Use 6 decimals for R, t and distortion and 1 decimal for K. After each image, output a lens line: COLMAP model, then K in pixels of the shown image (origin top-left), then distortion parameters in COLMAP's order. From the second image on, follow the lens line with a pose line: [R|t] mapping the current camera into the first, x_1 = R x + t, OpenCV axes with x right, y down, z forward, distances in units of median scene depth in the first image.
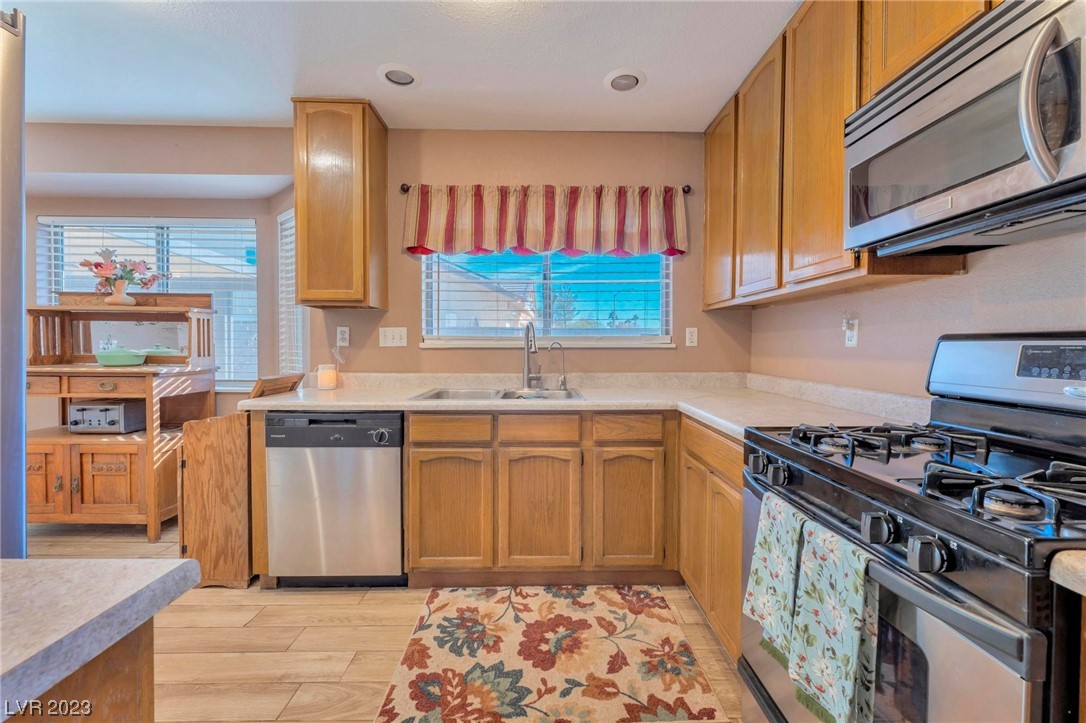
lens RADIAL K [[441.2, 0, 546.8], [0, 441.2, 343.4], [0, 0, 1]] dist [0.004960, 0.000318]
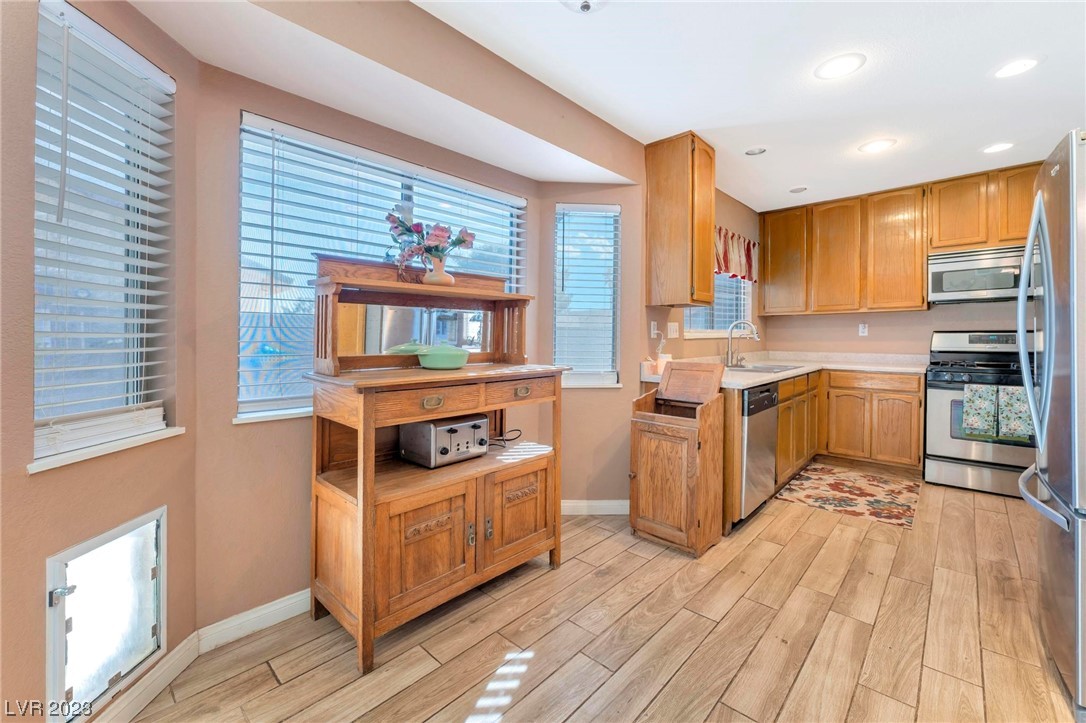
lens RADIAL K [[441.2, 0, 546.8], [0, 441.2, 343.4], [0, 0, 1]] dist [0.004960, 0.000318]
pose [[0.692506, -0.015582, 0.721244, -2.133230], [0.010617, 0.999879, 0.011407, 0.003346], [-0.721334, -0.000242, 0.692587, 0.589232]]
